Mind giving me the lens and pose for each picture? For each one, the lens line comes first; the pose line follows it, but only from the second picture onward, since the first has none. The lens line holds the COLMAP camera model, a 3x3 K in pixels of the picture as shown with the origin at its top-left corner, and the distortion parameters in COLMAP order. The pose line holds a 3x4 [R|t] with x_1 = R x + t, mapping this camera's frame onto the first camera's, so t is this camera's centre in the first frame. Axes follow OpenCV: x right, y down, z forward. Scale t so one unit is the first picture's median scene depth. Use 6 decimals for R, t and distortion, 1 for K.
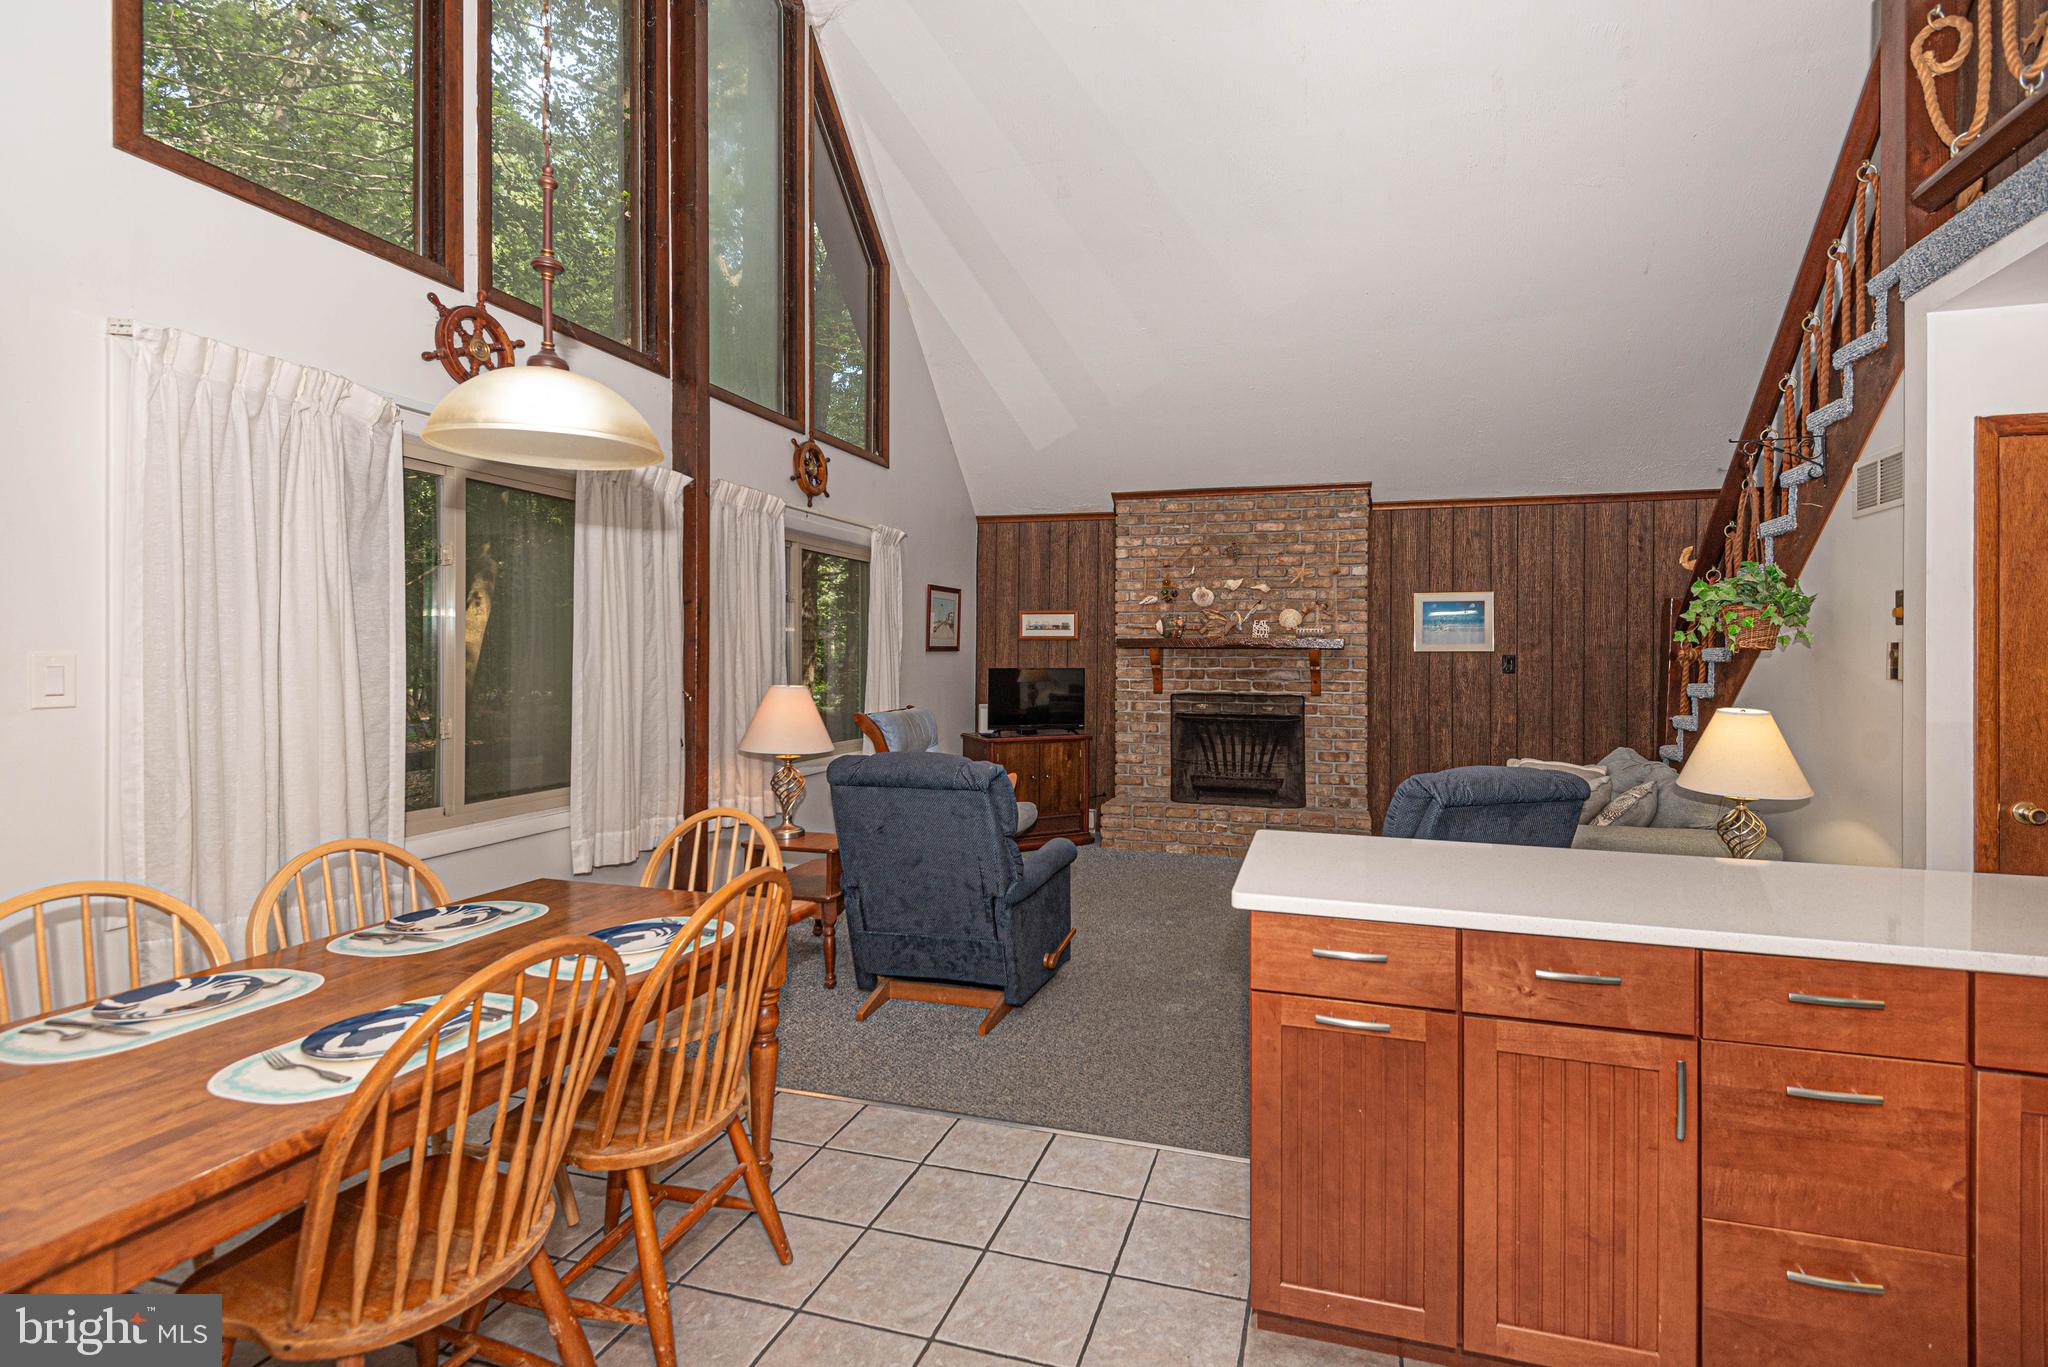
lens RADIAL K [[924.0, 0, 1066.7], [0, 924.0, 650.0], [0, 0, 1]] dist [0.028046, -0.014113]
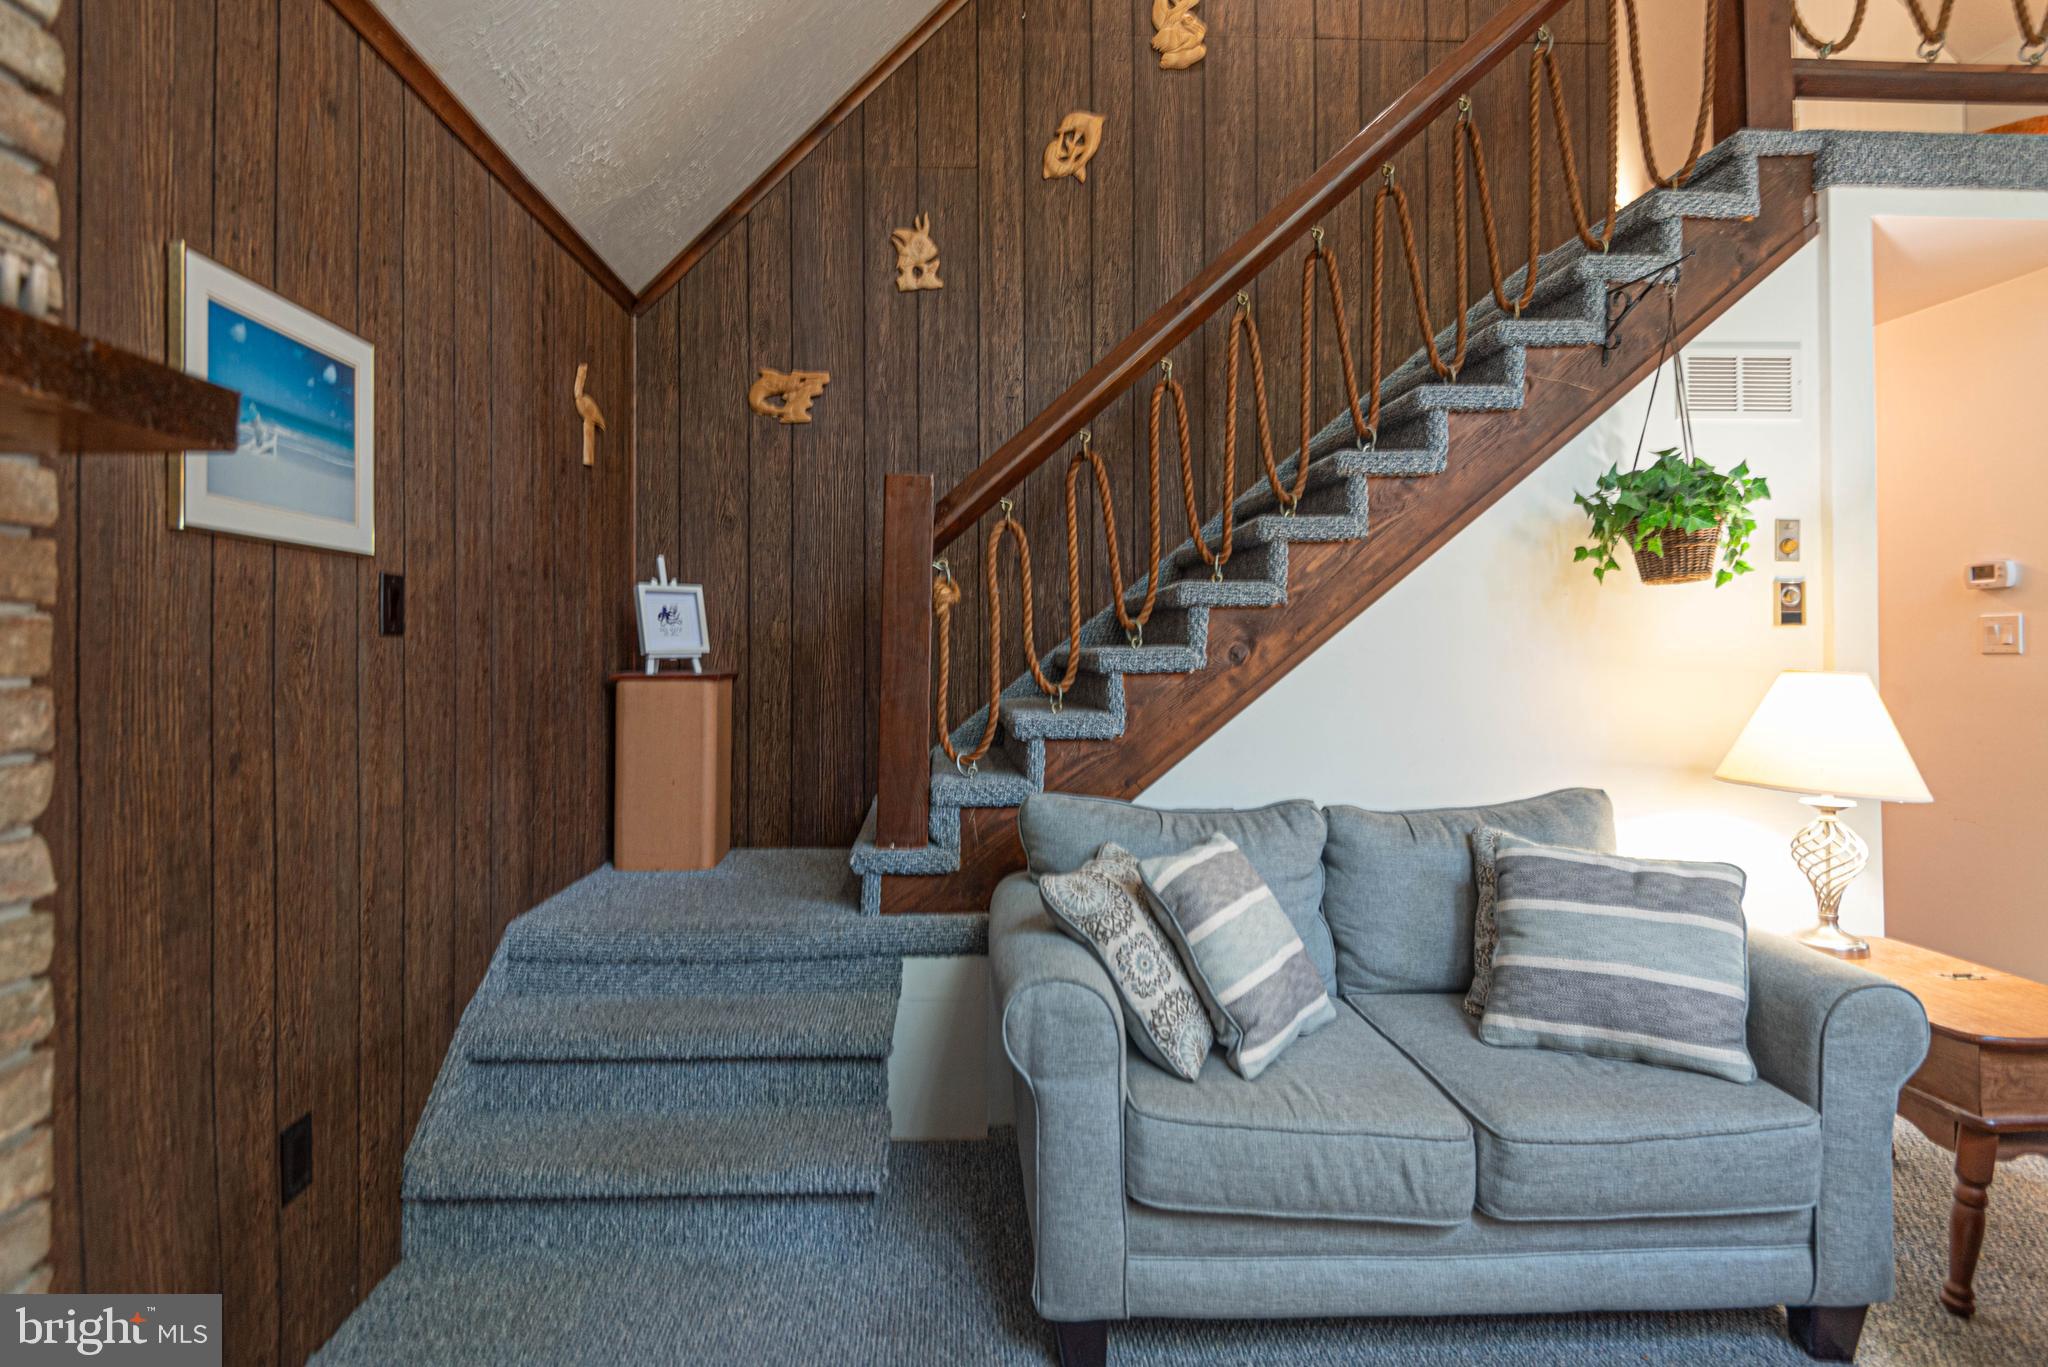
lens RADIAL K [[1047.7, 0, 996.7], [0, 1047.7, 633.9], [0, 0, 1]] dist [0.005746, -0.001557]
pose [[-0.315021, 0.010717, 0.949024, 0.097279], [-0.005452, 0.999899, -0.013101, 0.026913], [-0.949069, -0.009302, -0.314931, 0.886450]]
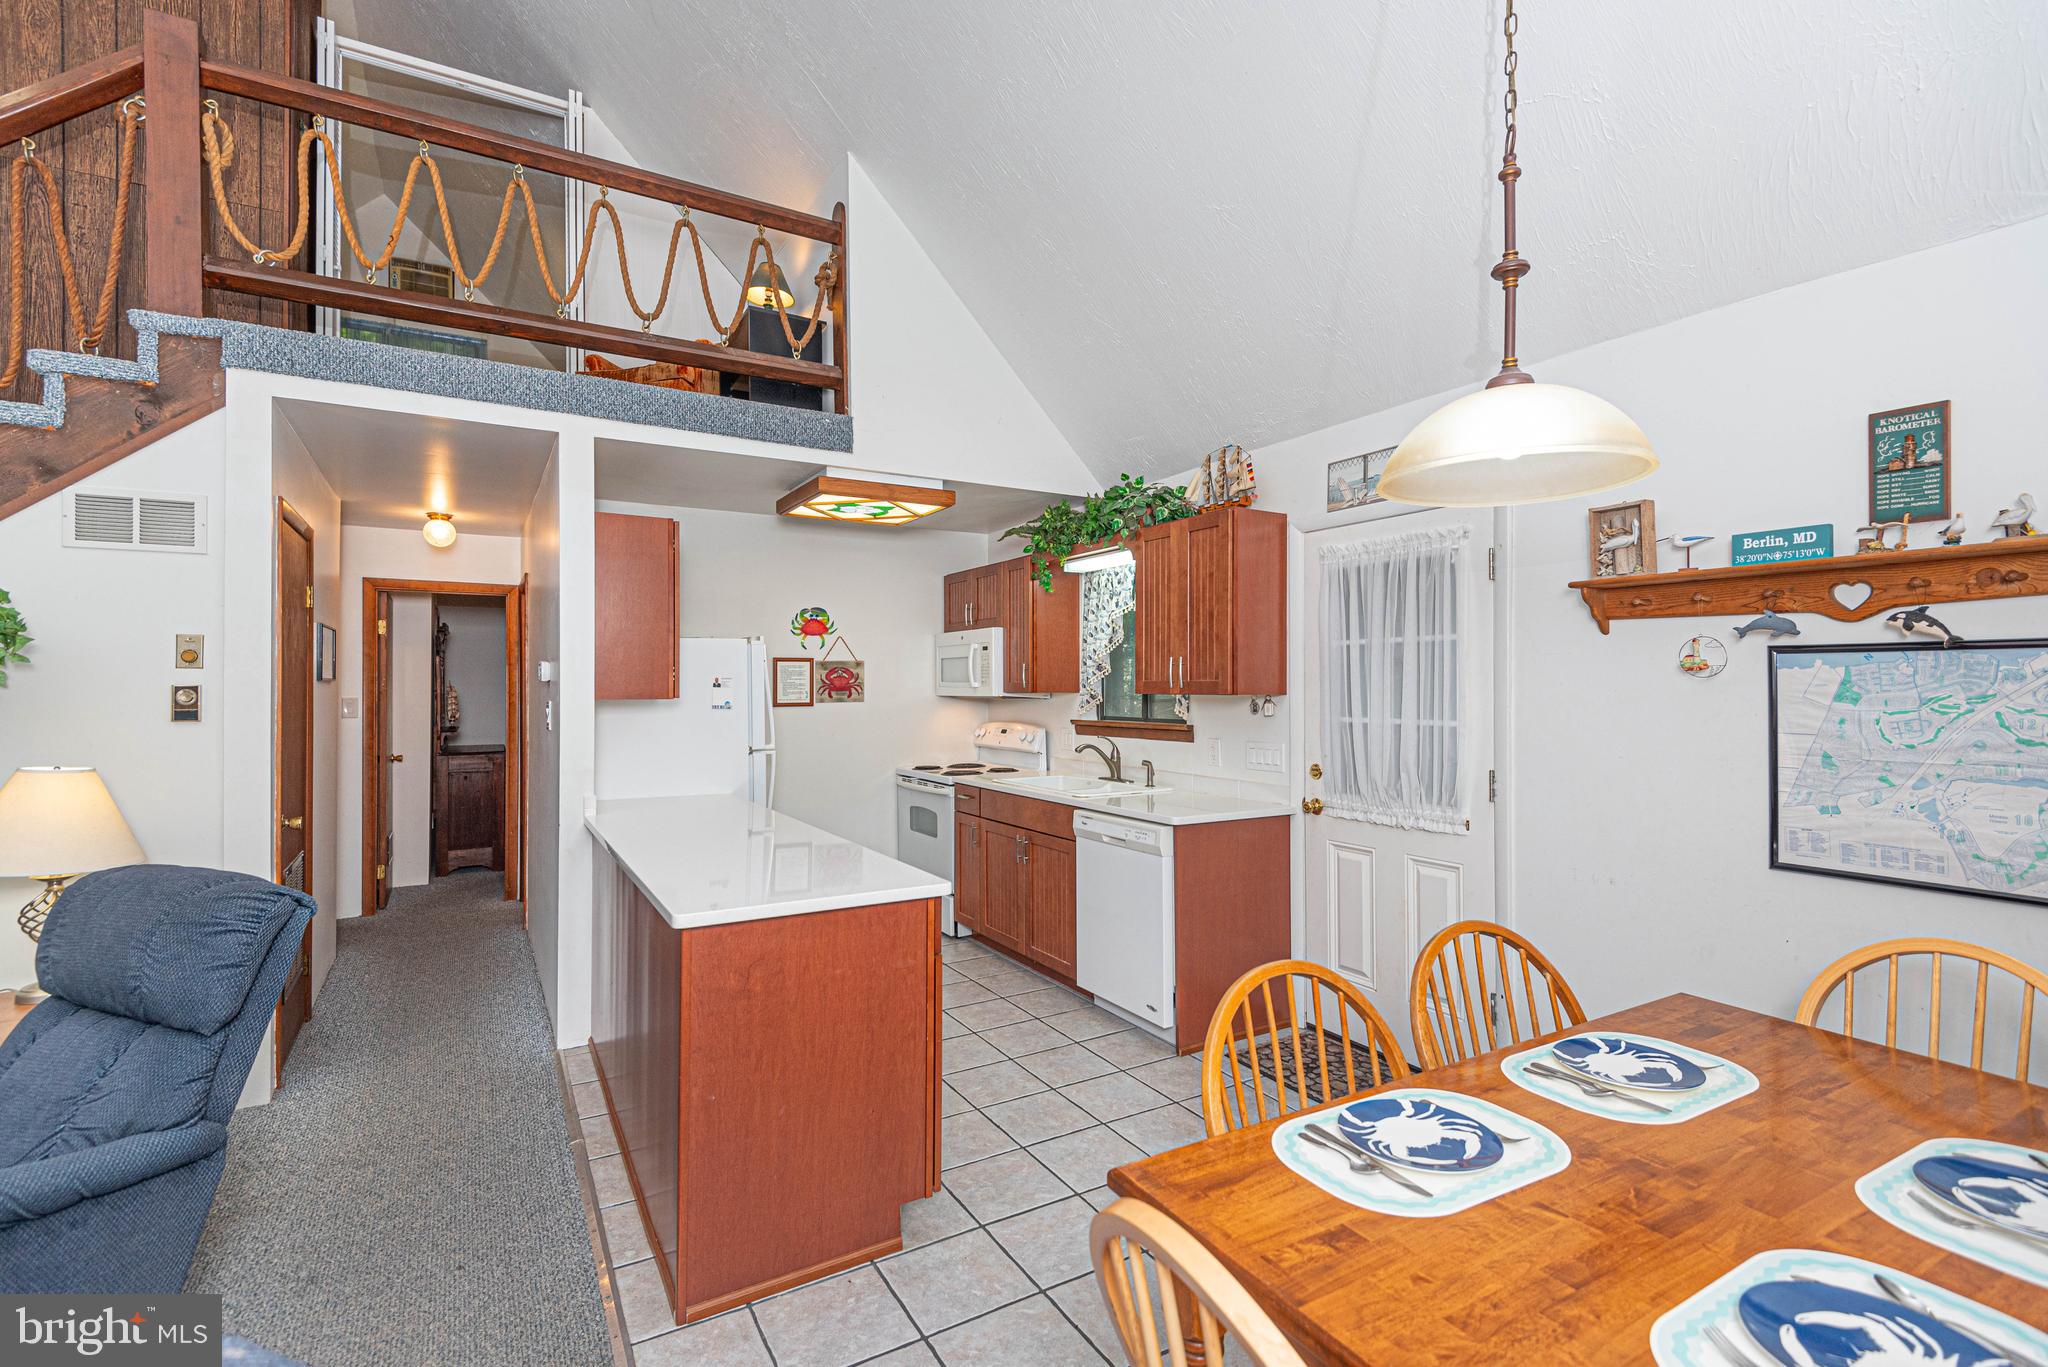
lens RADIAL K [[924.0, 0, 1003.8], [0, 924.0, 671.0], [0, 0, 1]] dist [0.028046, -0.014113]
pose [[-0.728560, 0.008009, 0.684936, -0.221093], [-0.002621, 0.999892, -0.014480, -0.003734], [-0.684977, -0.012345, -0.728460, 0.500170]]
